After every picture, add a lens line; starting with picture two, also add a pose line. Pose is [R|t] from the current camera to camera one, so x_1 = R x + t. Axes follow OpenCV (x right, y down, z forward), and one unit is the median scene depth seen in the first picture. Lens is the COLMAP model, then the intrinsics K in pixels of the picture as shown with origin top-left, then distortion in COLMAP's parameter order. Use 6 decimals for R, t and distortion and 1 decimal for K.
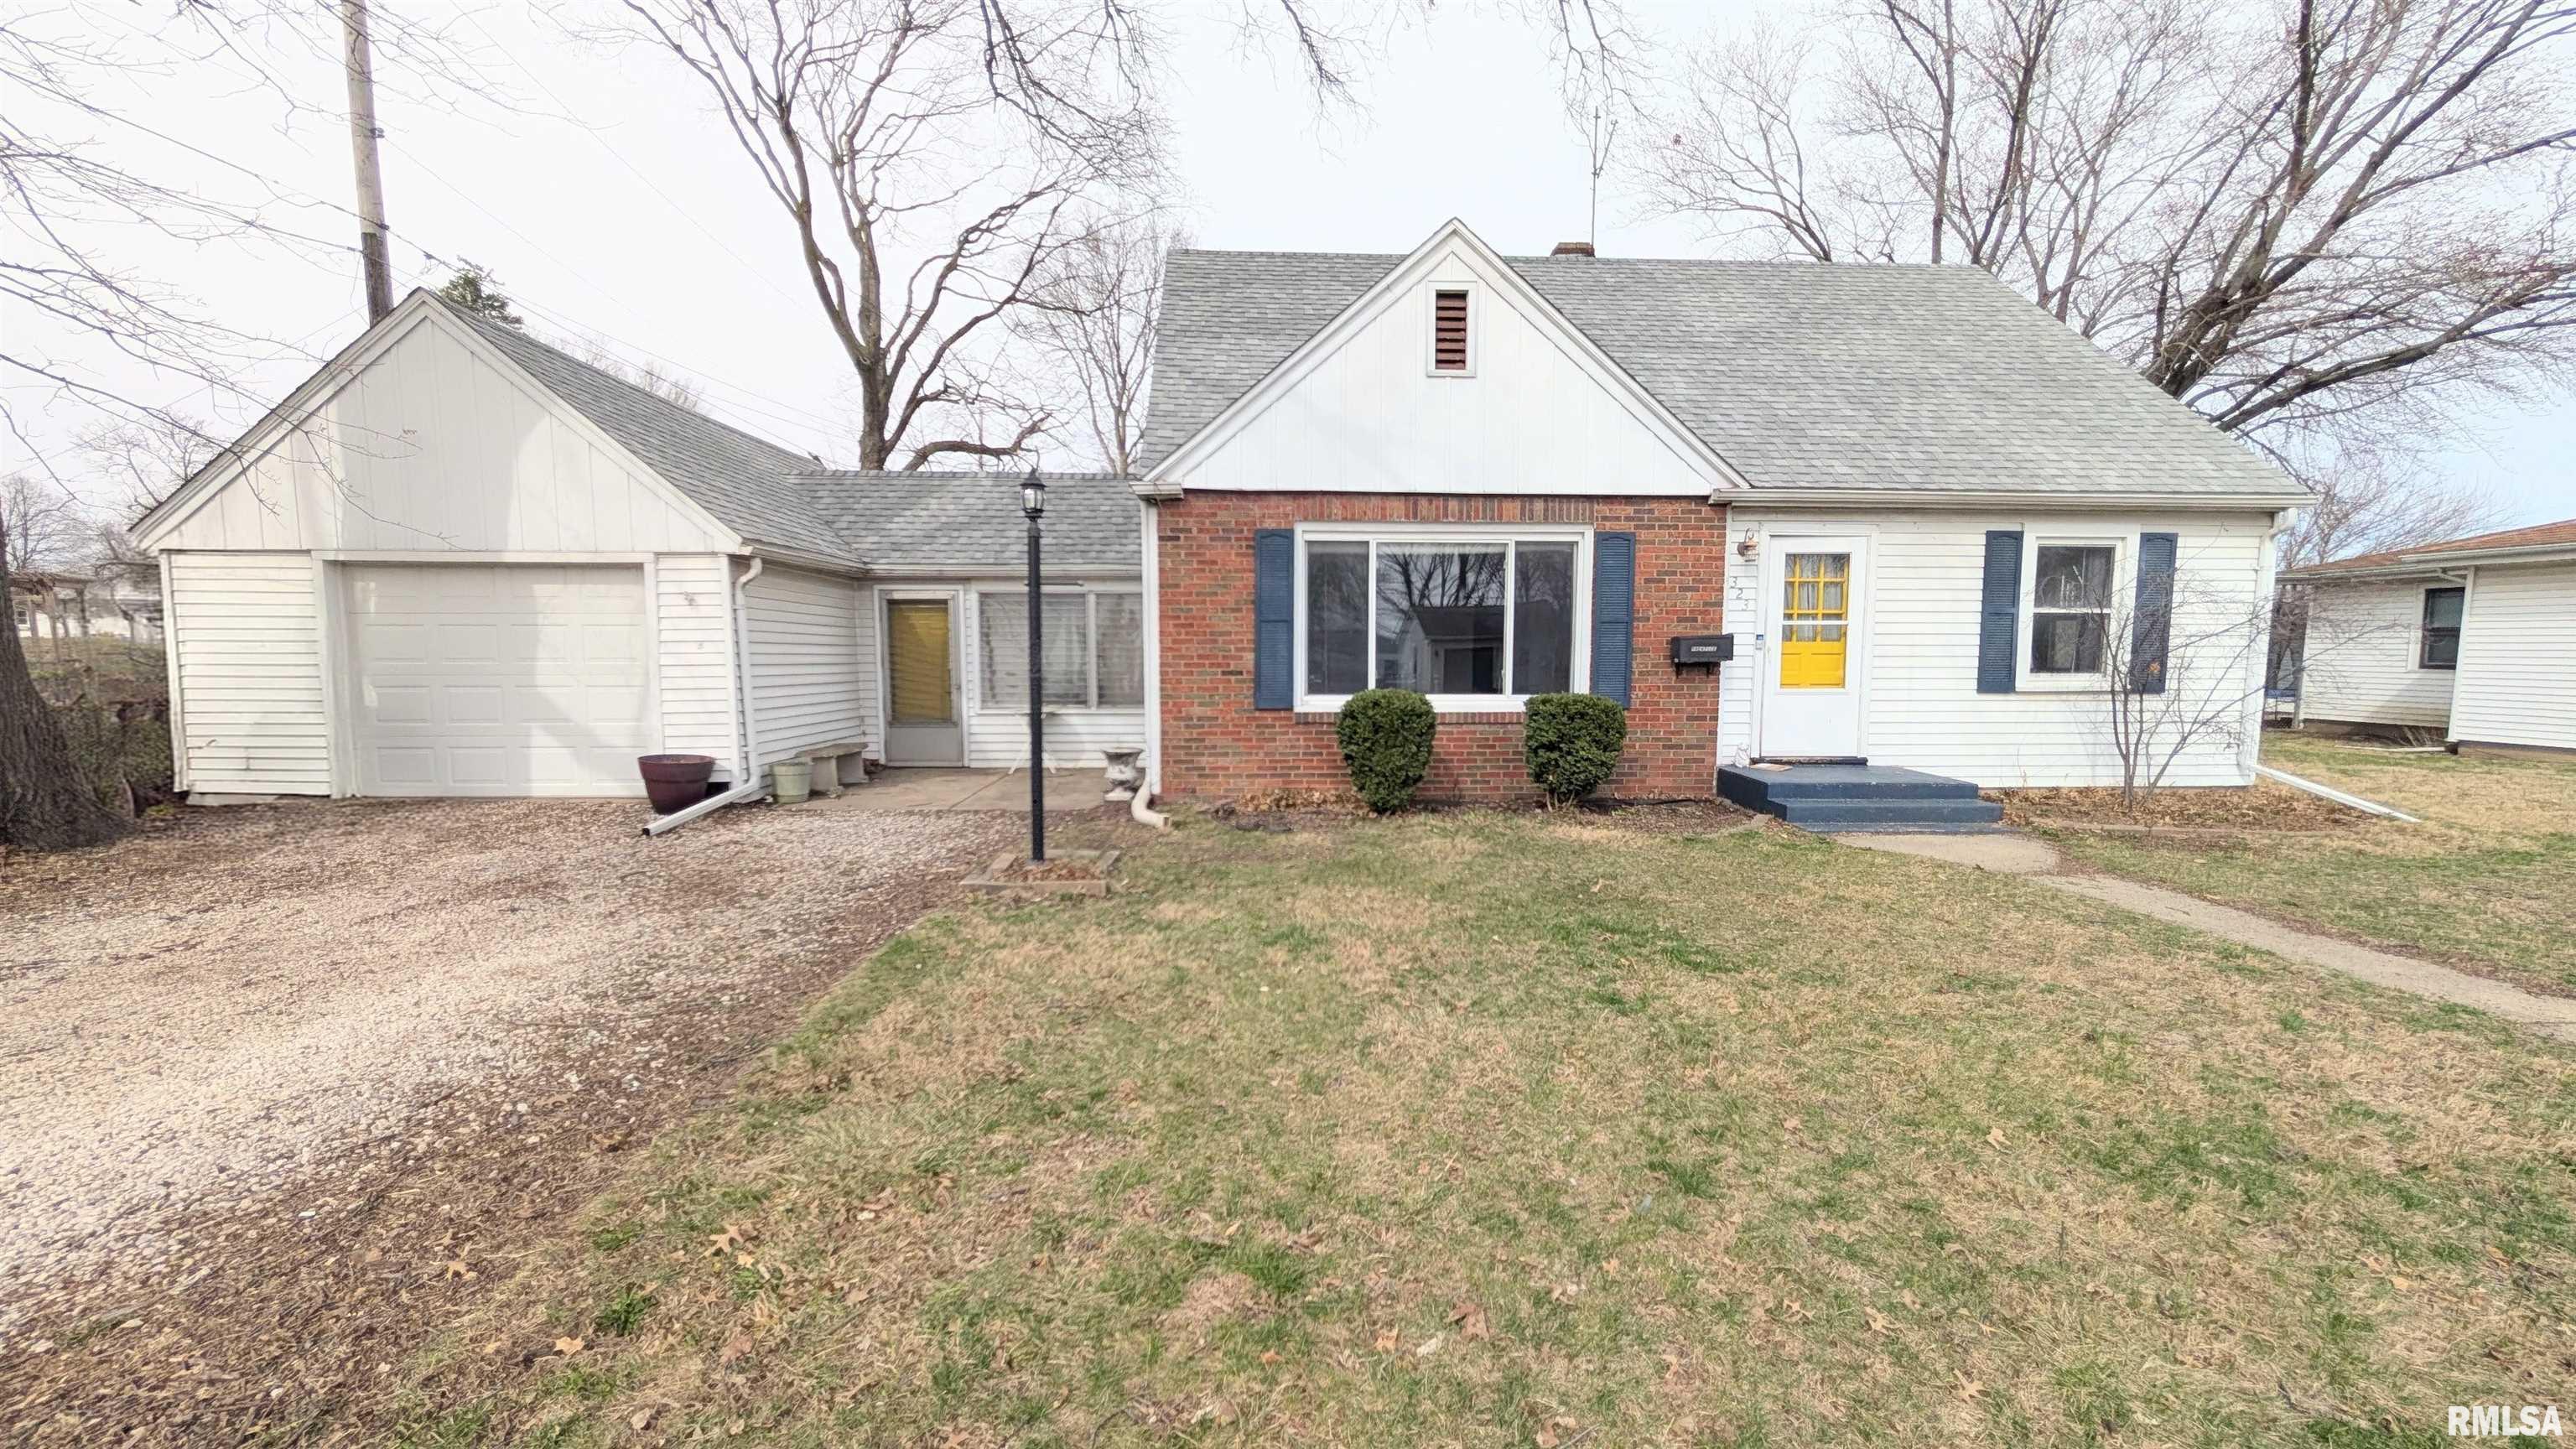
lens RADIAL K [[974.0, 0, 1280.3], [0, 974.0, 732.0], [0, 0, 1]] dist [0.000195, -0.000129]
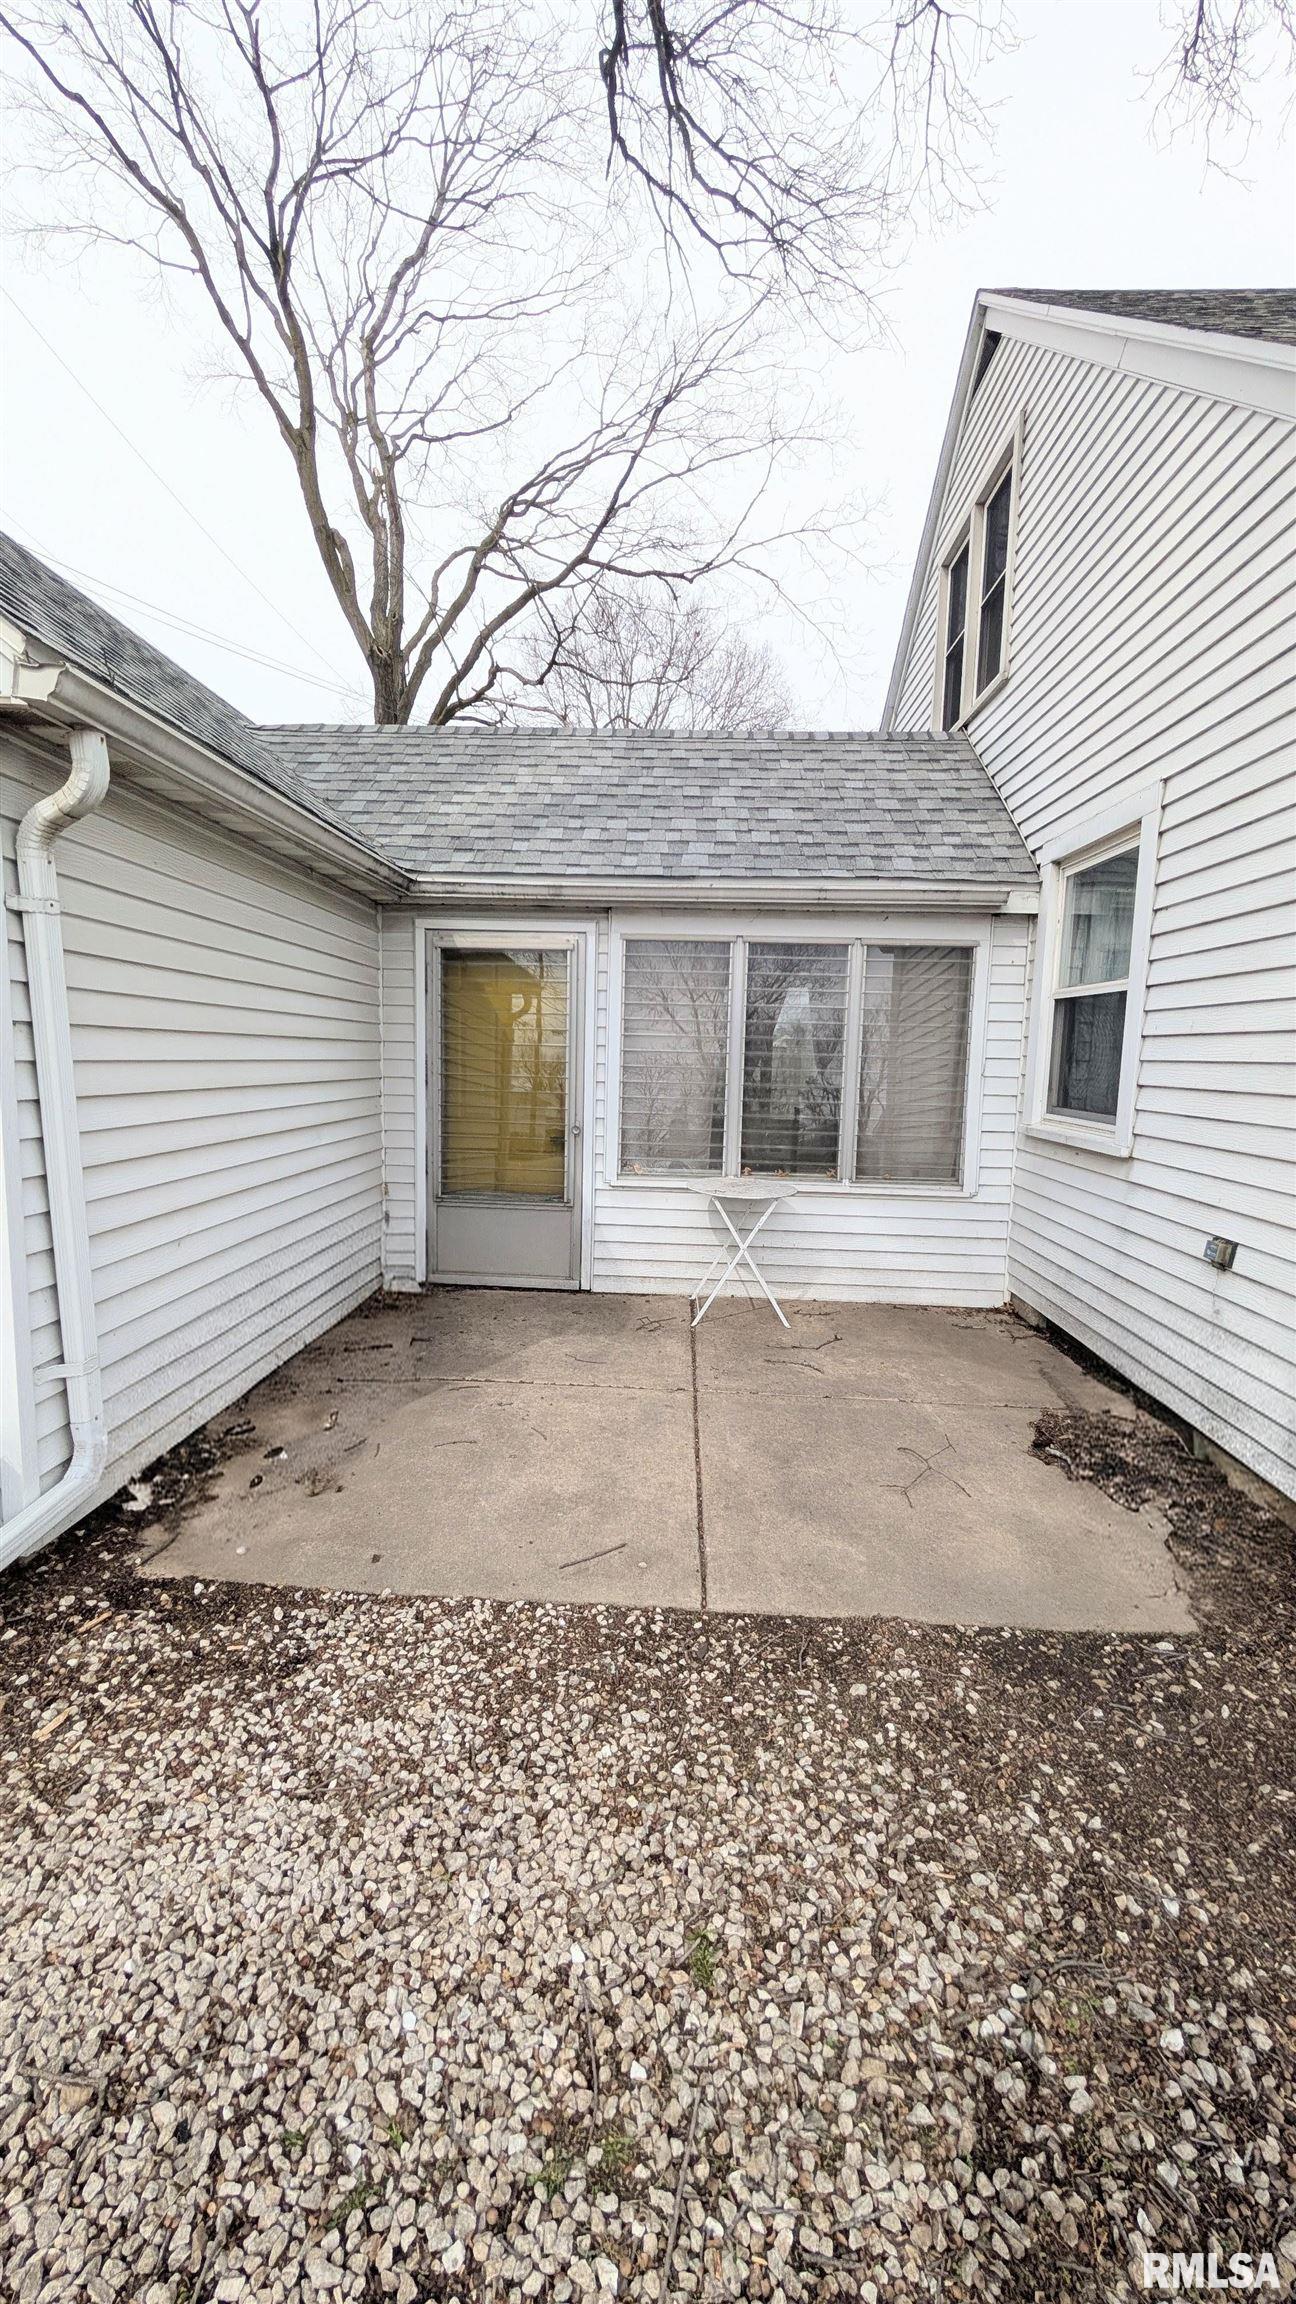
lens RADIAL K [[871.2, 0, 644.9], [0, 871.2, 1144.2], [0, 0, 1]] dist [0.000195, -0.000129]
pose [[0.996358, 0.033541, -0.078397, -0.324508], [-0.031894, 0.999245, 0.022169, -0.062716], [0.079081, -0.019588, 0.996676, 0.700406]]
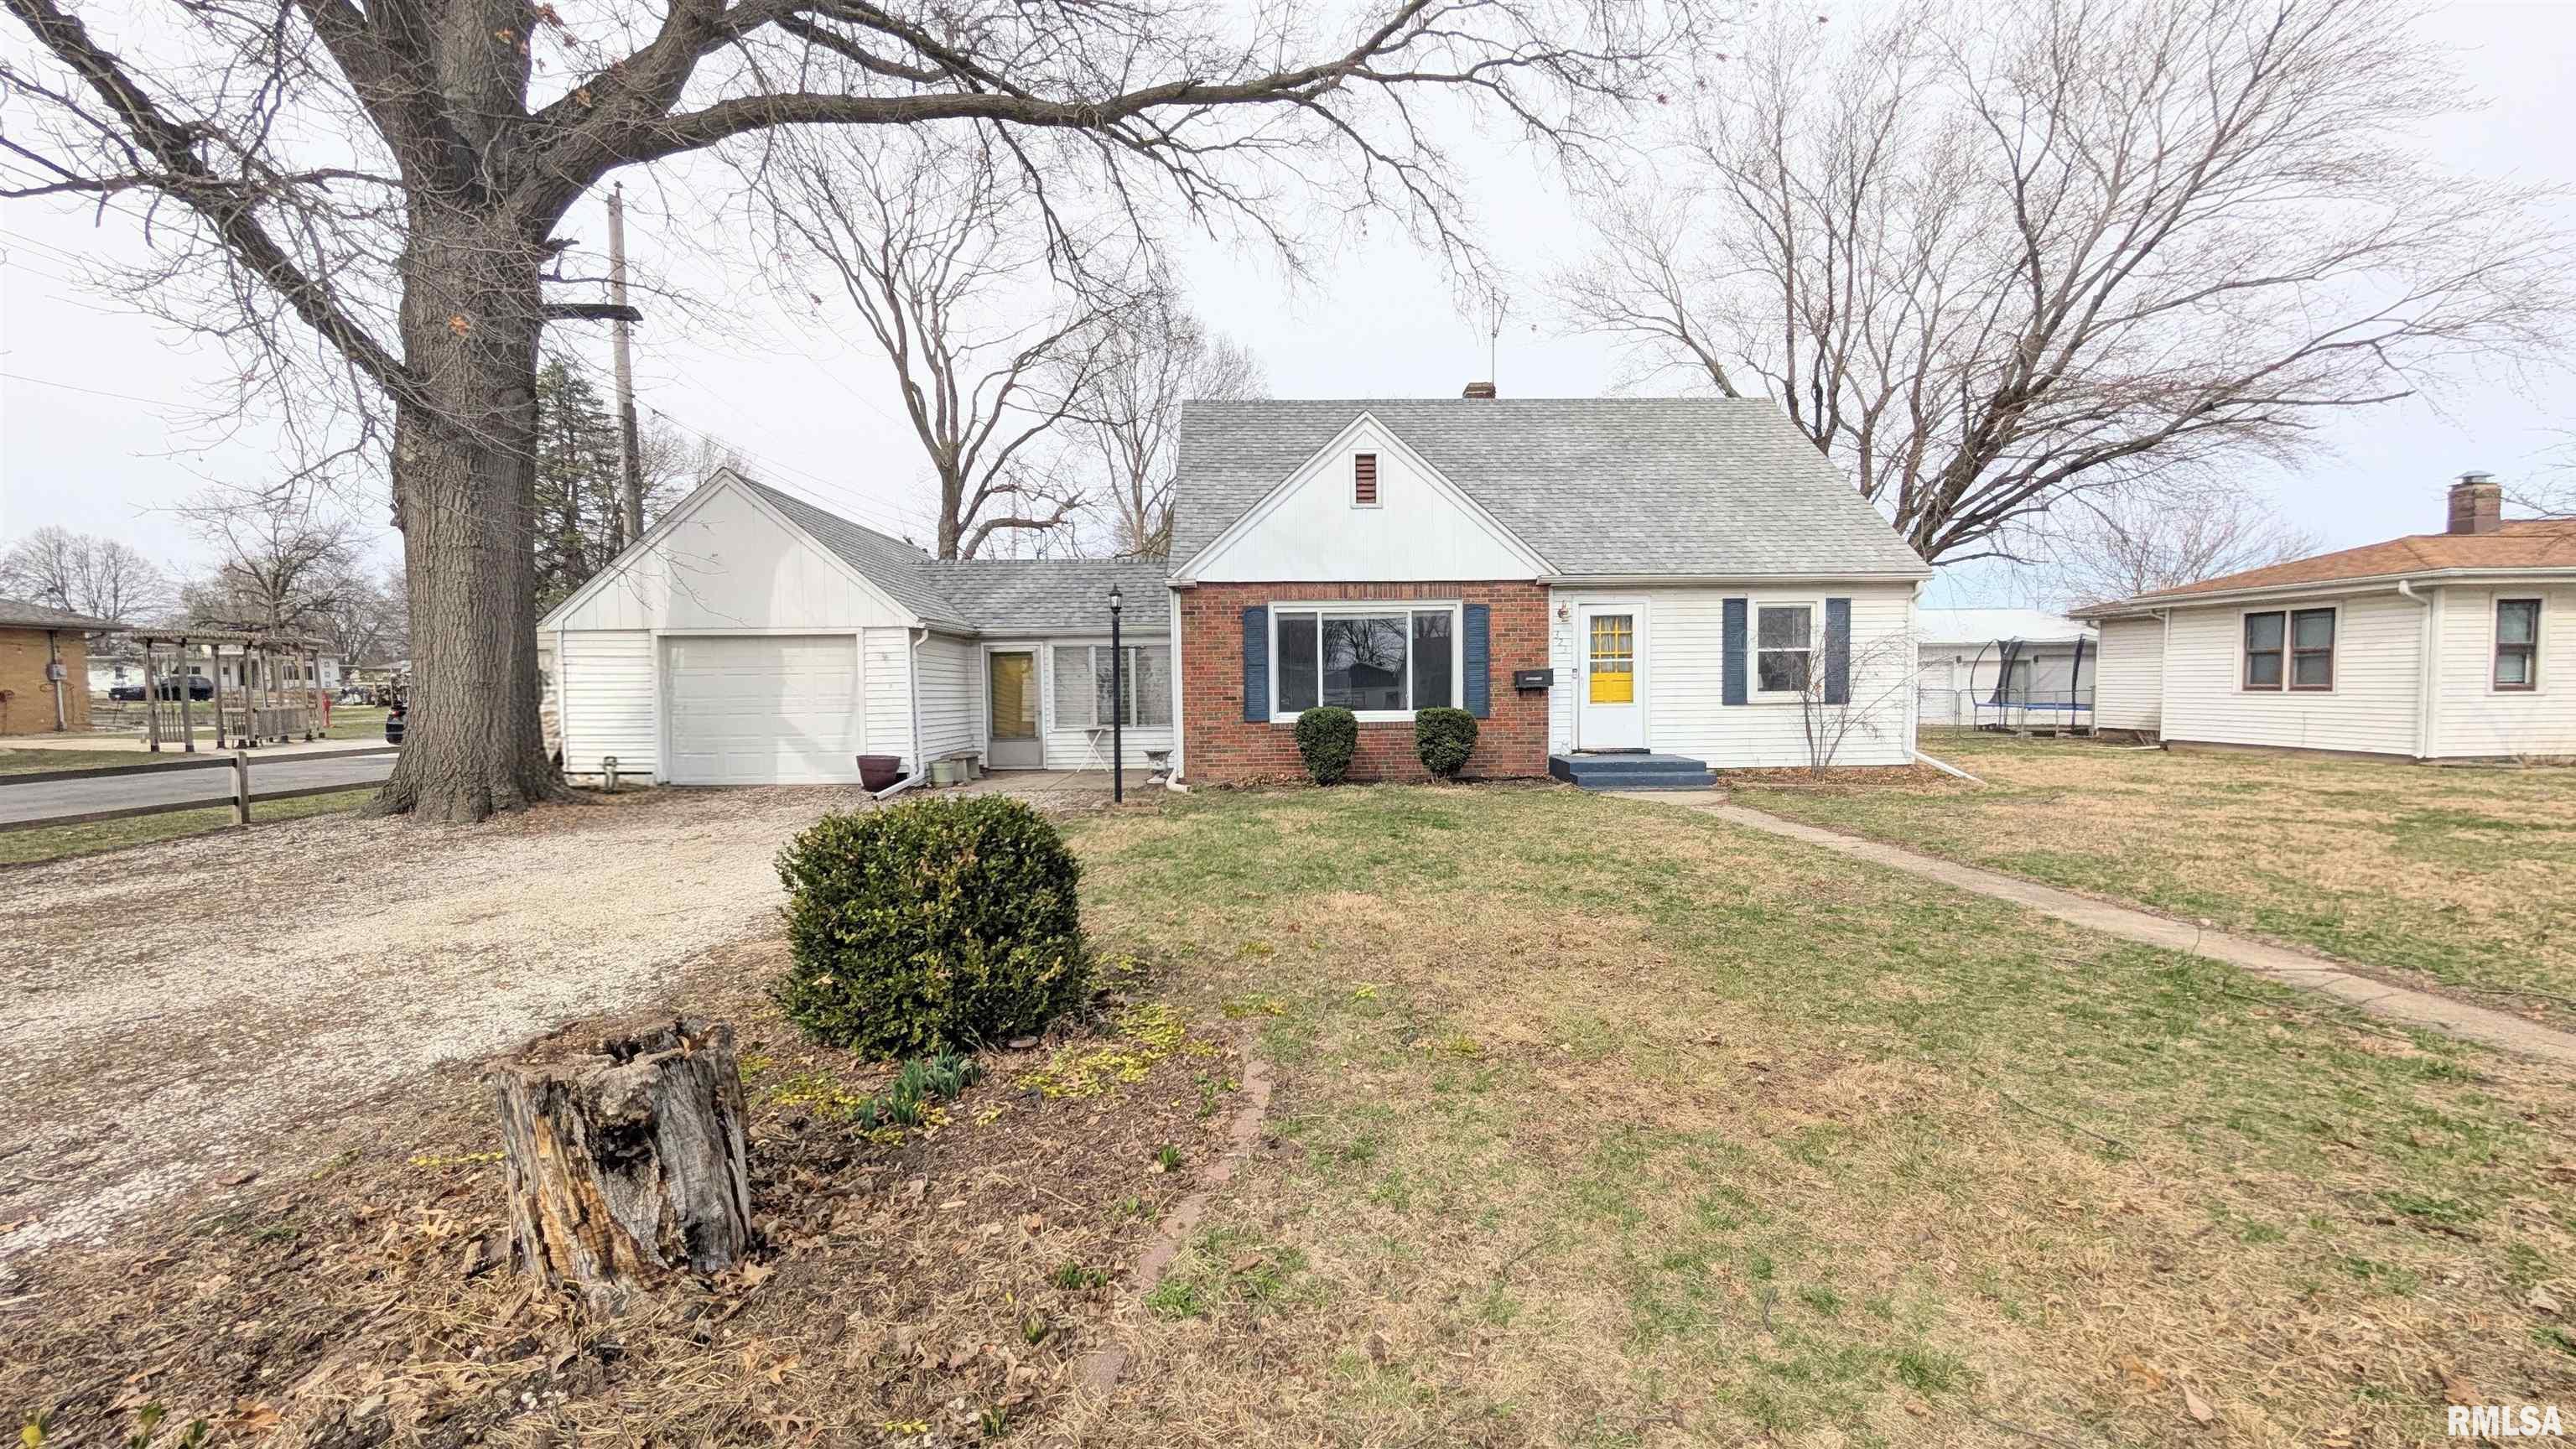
lens RADIAL K [[974.0, 0, 1282.4], [0, 974.0, 729.1], [0, 0, 1]] dist [0.000195, -0.000129]
pose [[0.999857, -0.014149, -0.009234, 0.046055], [0.013768, 0.999101, -0.040092, 0.048488], [0.009793, 0.039959, 0.999153, -0.516949]]
